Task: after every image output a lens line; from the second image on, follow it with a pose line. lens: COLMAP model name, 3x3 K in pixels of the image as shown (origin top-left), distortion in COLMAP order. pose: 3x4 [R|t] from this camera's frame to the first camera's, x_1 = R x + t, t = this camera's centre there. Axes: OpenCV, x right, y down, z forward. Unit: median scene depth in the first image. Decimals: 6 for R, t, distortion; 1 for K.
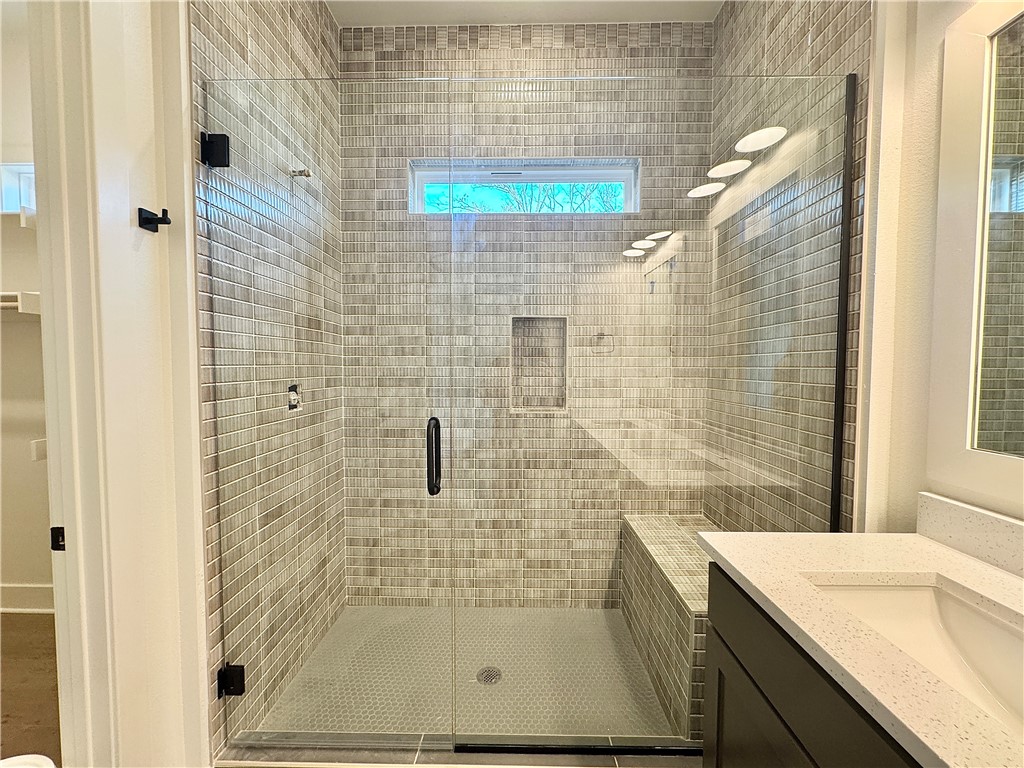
lens RADIAL K [[409.6, 0, 513.5], [0, 409.6, 381.7], [0, 0, 1]] dist [-0.003599, 0.001017]
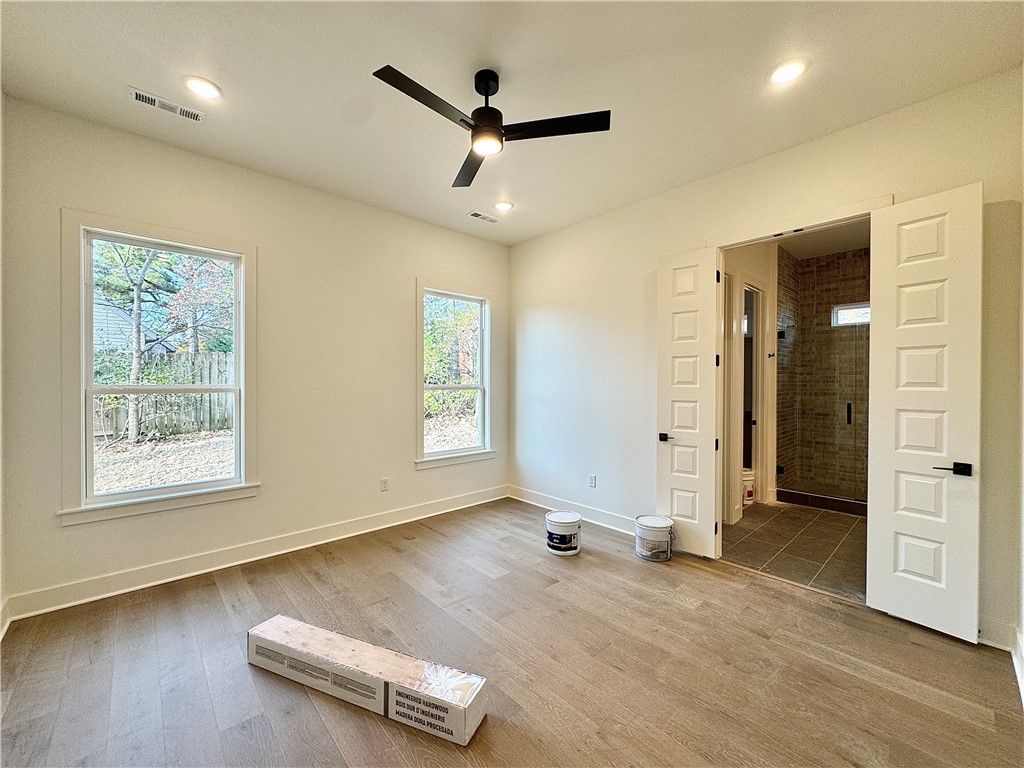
lens RADIAL K [[409.6, 0, 512.9], [0, 409.6, 384.2], [0, 0, 1]] dist [-0.003599, 0.001017]
pose [[0.686265, 0.005949, -0.727327, 0.222770], [-0.029013, 0.999395, -0.019201, 0.044926], [0.726773, 0.034278, 0.686022, -2.065700]]
